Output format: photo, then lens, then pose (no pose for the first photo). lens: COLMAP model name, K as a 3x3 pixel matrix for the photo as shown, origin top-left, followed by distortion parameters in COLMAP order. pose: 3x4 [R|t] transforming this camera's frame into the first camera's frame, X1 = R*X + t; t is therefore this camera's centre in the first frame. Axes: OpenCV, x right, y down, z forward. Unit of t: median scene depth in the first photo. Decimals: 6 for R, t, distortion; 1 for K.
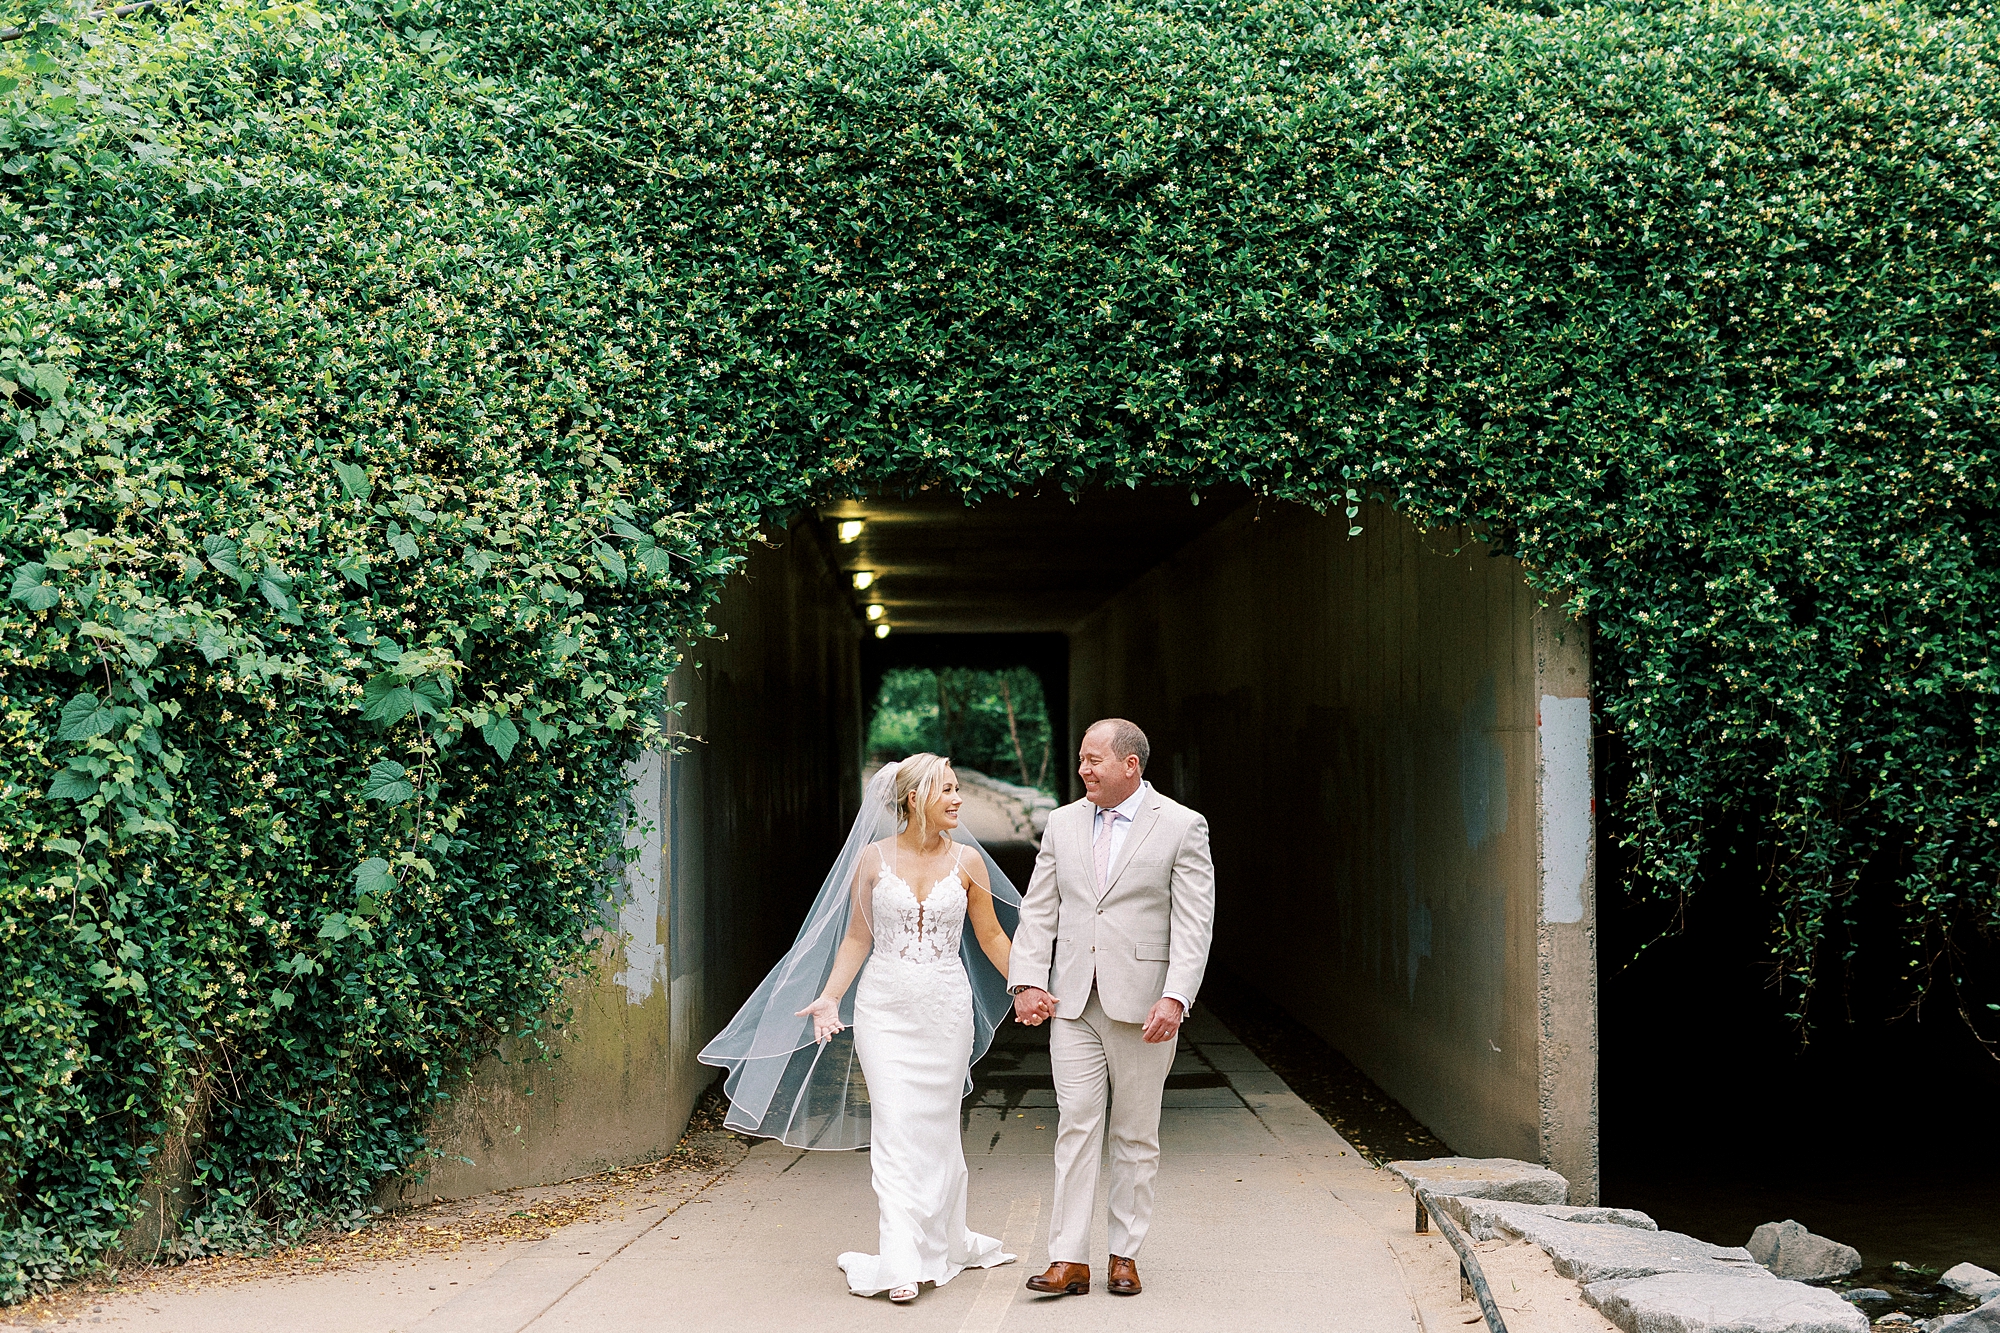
lens RADIAL K [[2777.7, 0, 1043.4], [0, 2777.7, 668.0], [0, 0, 1]] dist [-0.003388, 0.015842]
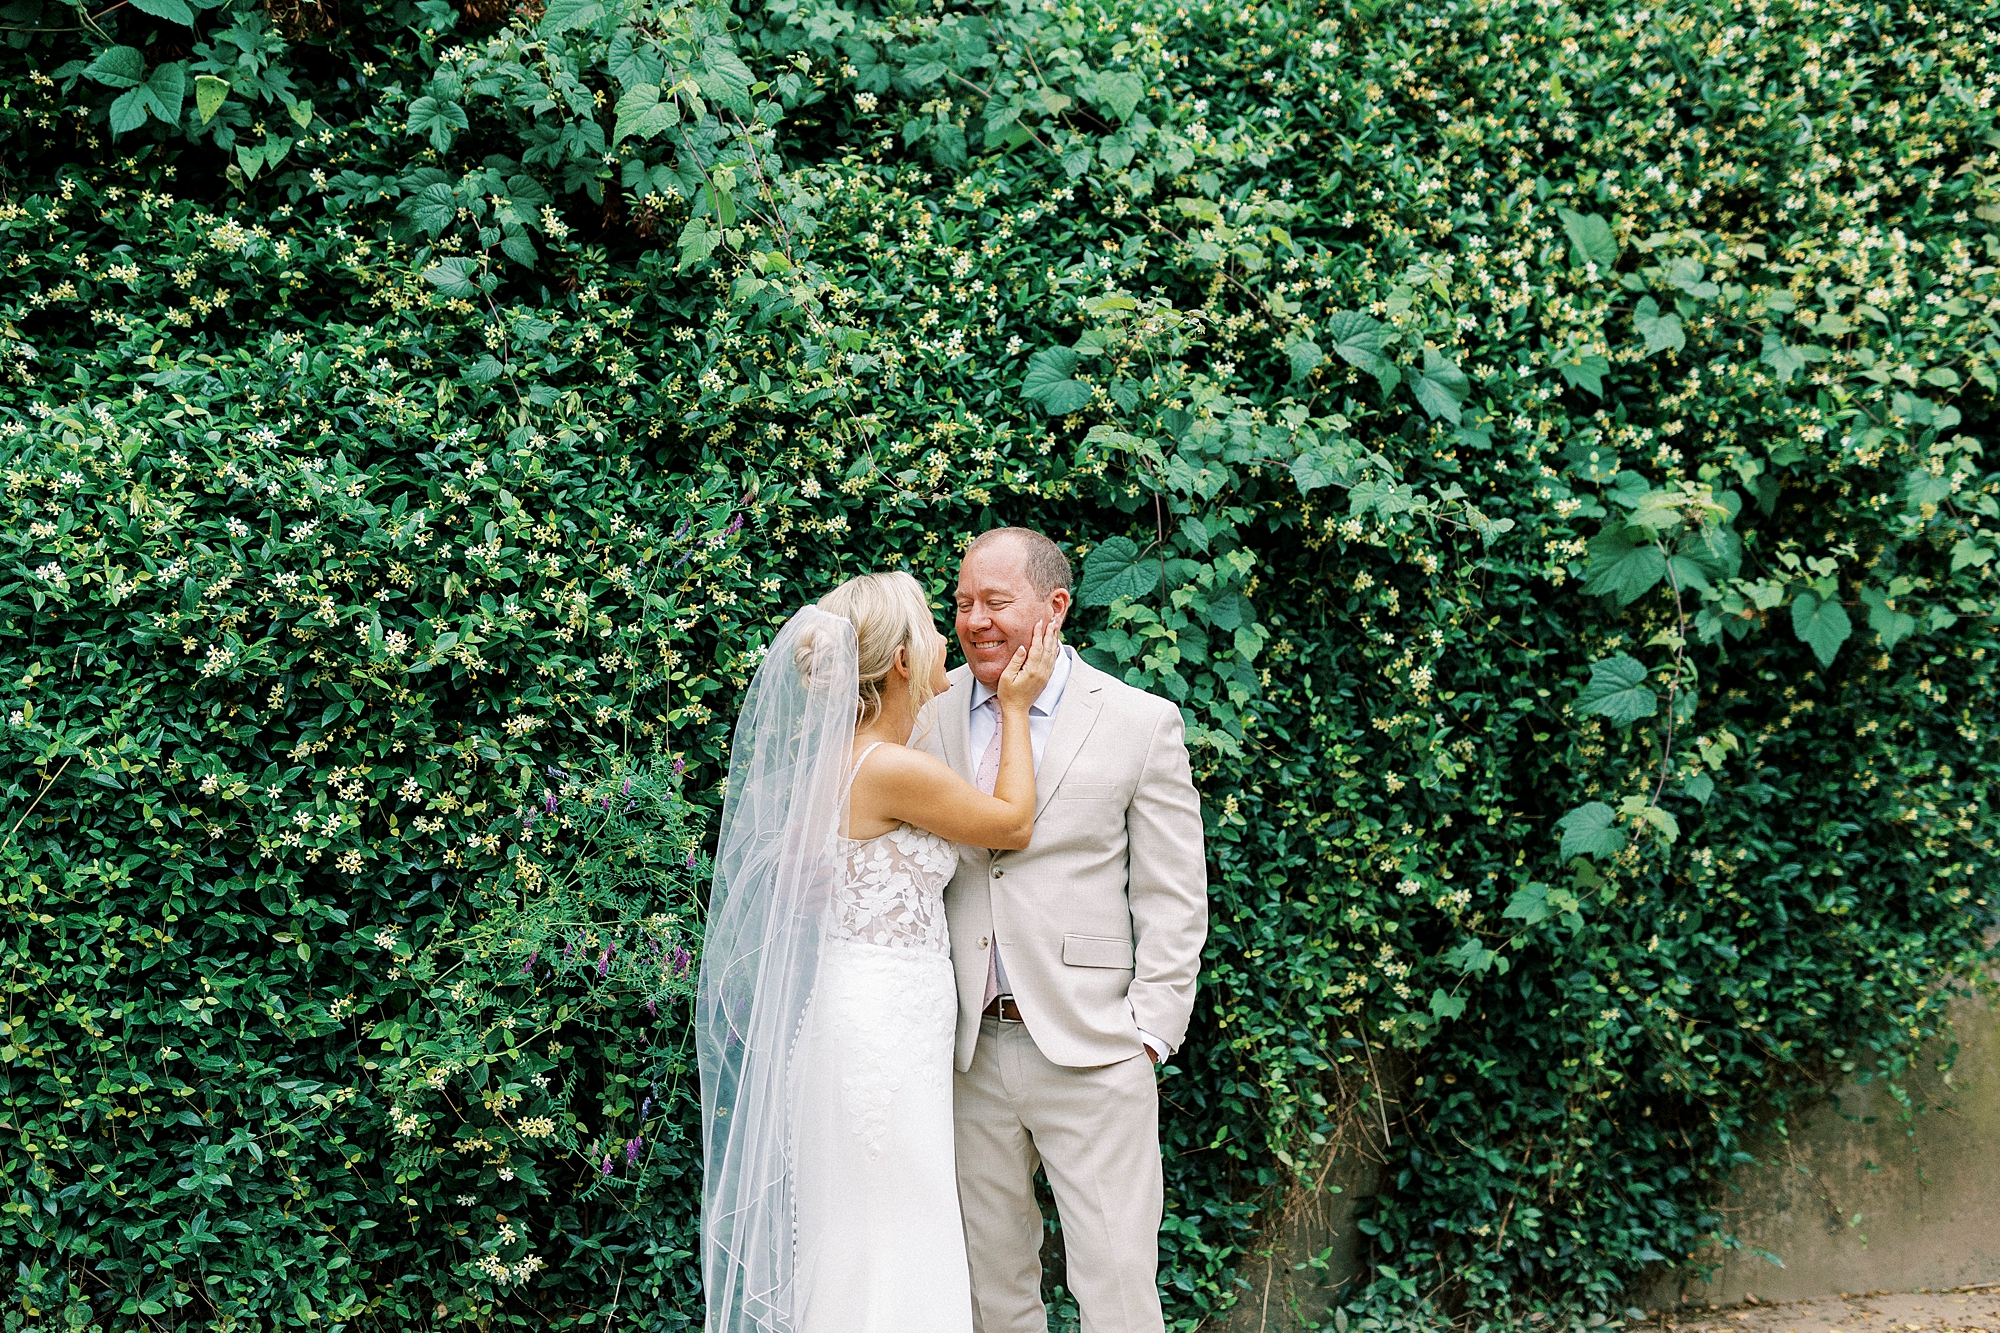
lens RADIAL K [[2777.7, 0, 1043.4], [0, 2777.7, 668.0], [0, 0, 1]] dist [-0.003388, 0.015842]
pose [[0.841485, 0.024466, -0.539726, 0.004206], [-0.013260, 0.999608, 0.024639, 0.021389], [0.540117, -0.013577, 0.841480, 0.367078]]
